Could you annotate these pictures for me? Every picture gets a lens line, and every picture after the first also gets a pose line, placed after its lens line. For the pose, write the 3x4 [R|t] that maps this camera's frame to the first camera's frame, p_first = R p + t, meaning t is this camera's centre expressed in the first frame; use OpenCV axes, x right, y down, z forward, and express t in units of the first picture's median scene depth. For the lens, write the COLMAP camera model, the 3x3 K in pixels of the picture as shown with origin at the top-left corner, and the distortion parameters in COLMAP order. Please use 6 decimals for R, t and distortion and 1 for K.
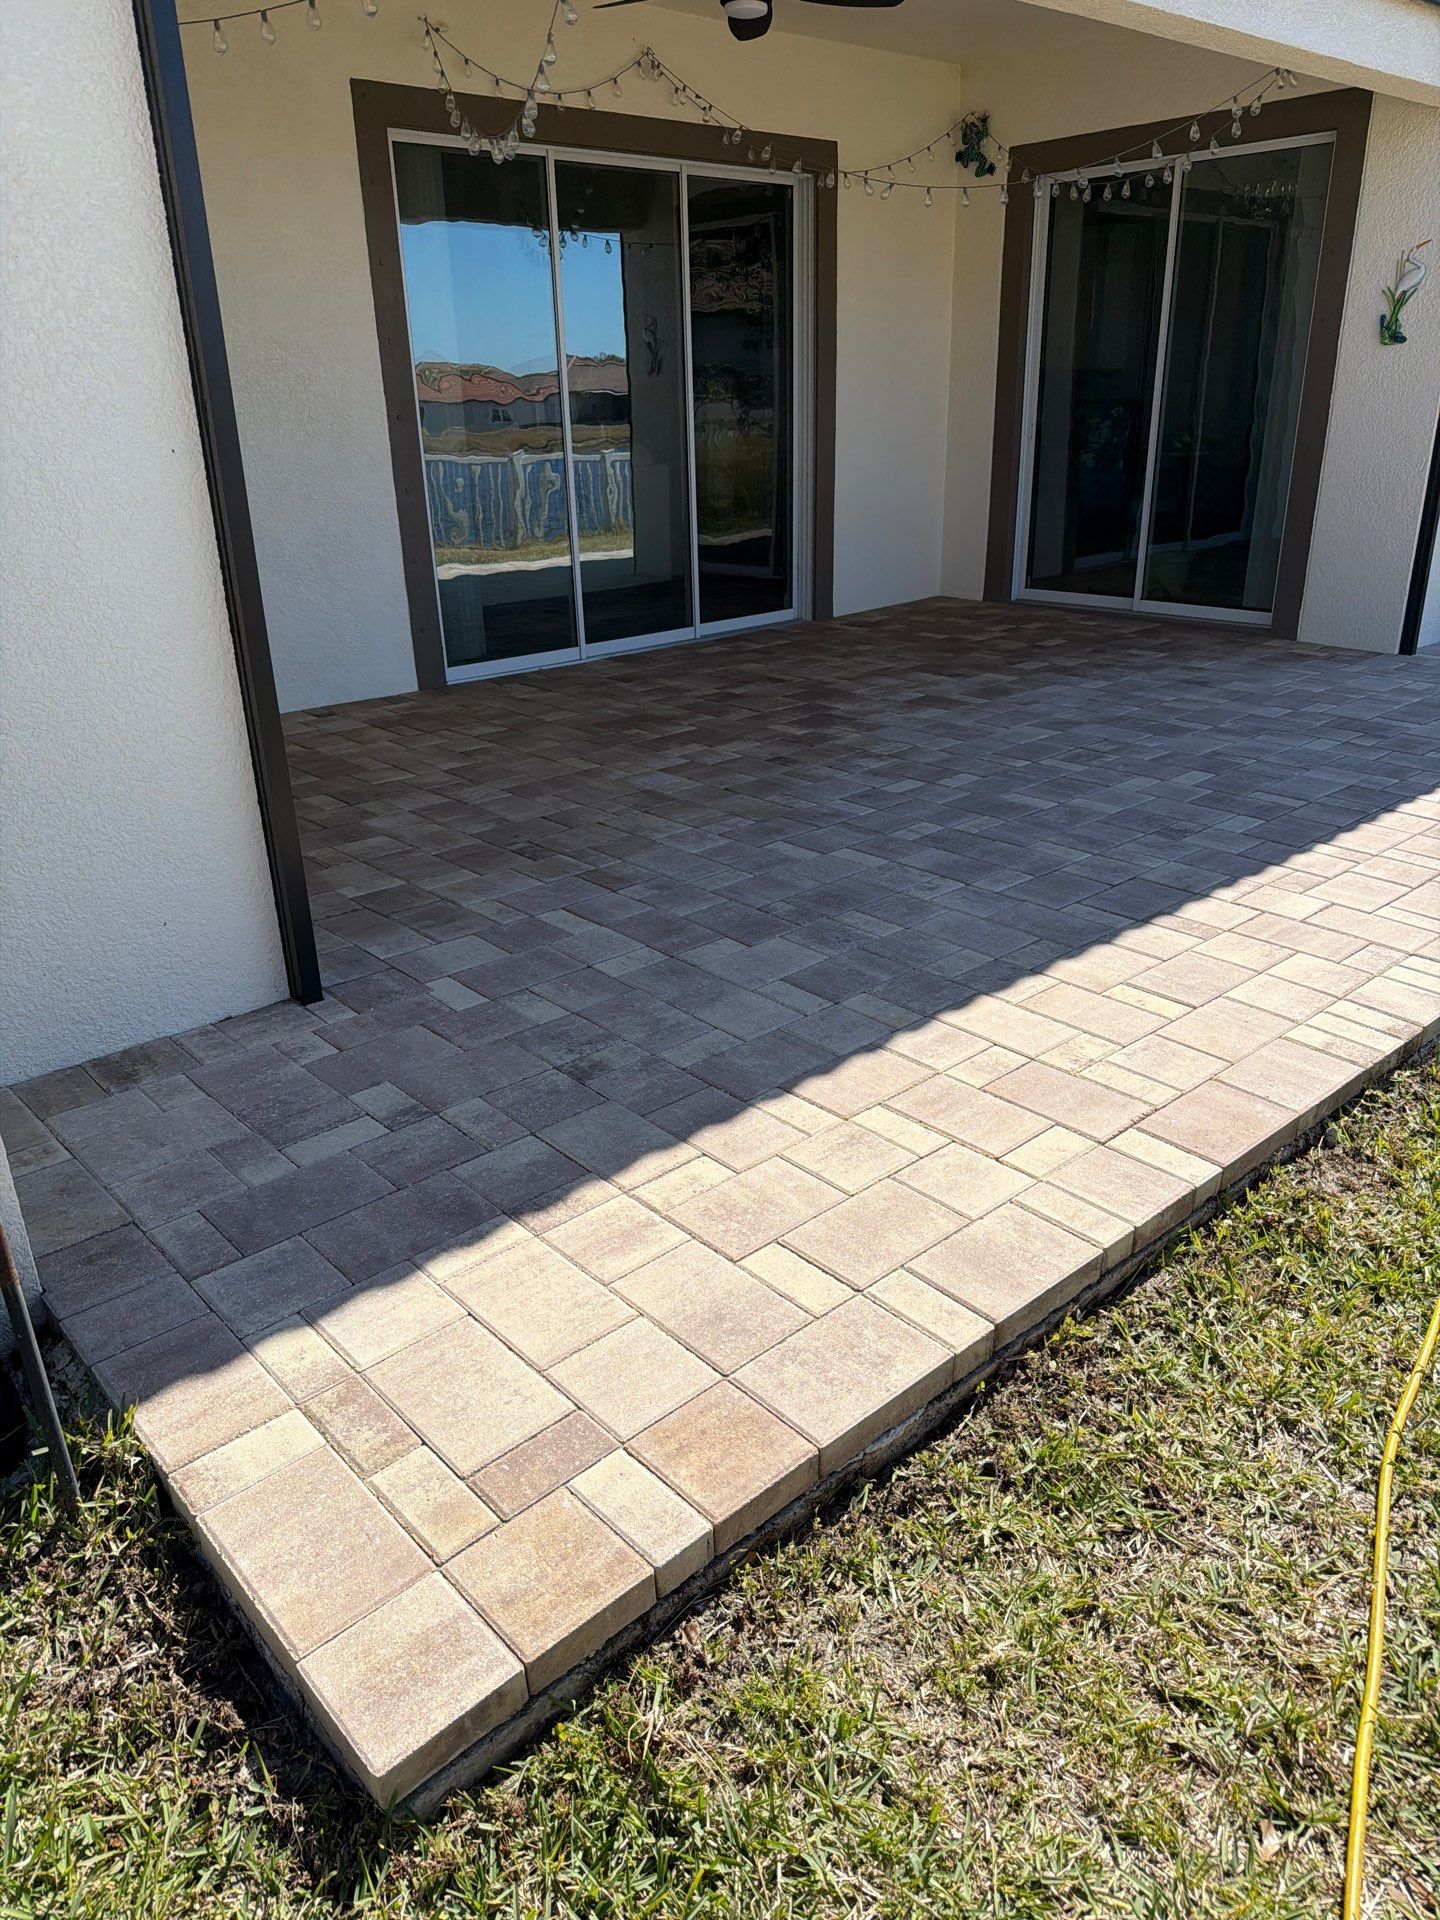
lens RADIAL K [[1359.9, 0, 716.0], [0, 1359.9, 953.0], [0, 0, 1]] dist [0.016766, -0.034884]
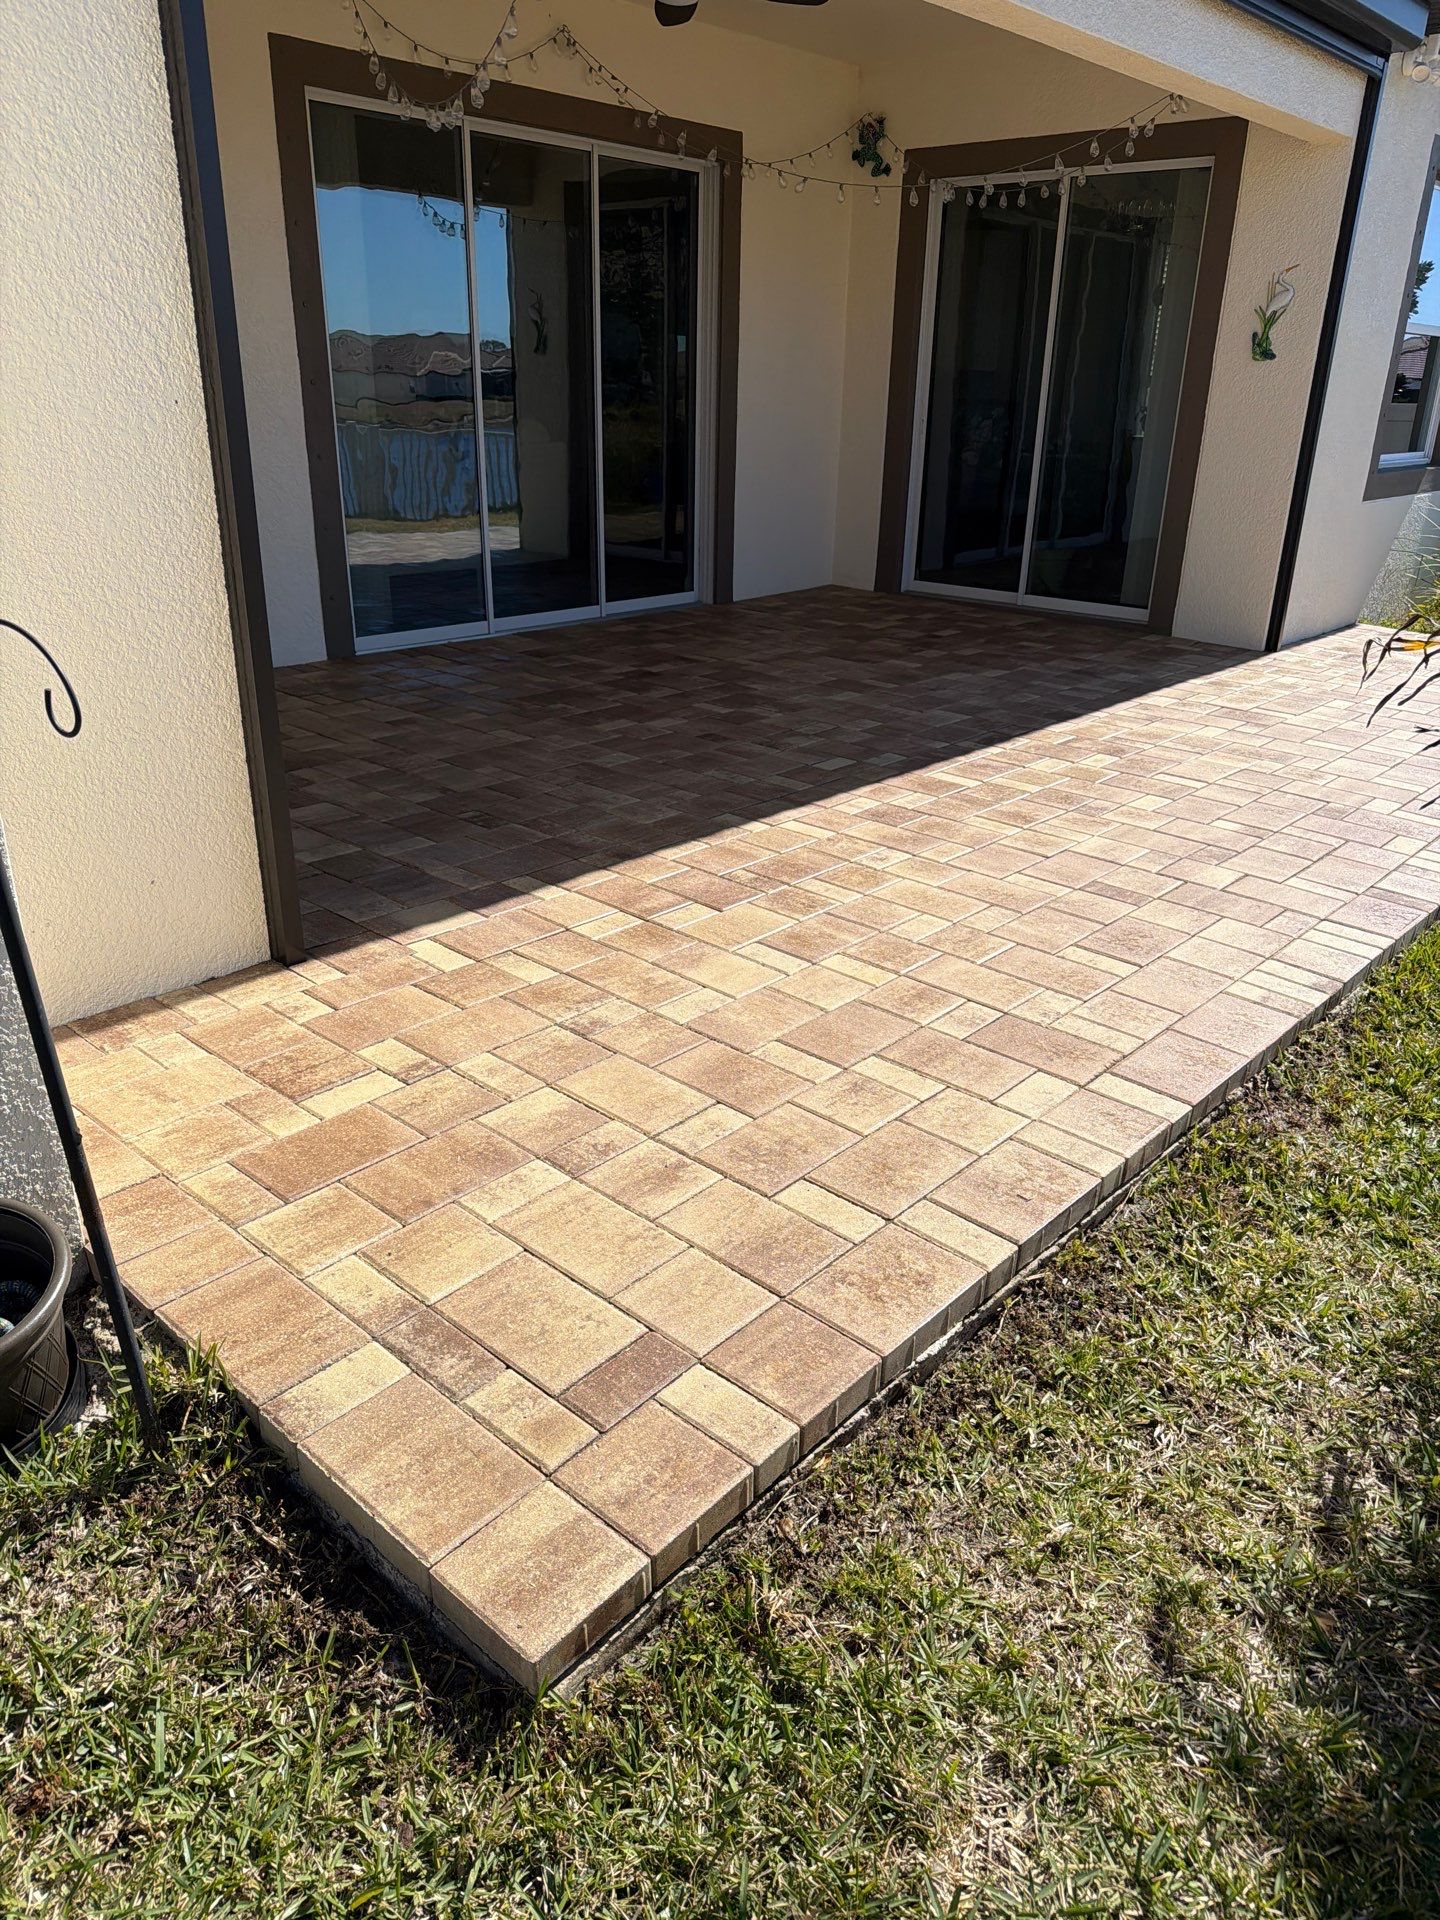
lens RADIAL K [[1359.9, 0, 723.5], [0, 1359.9, 956.7], [0, 0, 1]] dist [0.016766, -0.034884]
pose [[0.992468, -0.000602, 0.122505, -0.109680], [-0.000621, 0.999950, 0.009944, 0.021681], [-0.122505, -0.009945, 0.992418, -0.030671]]
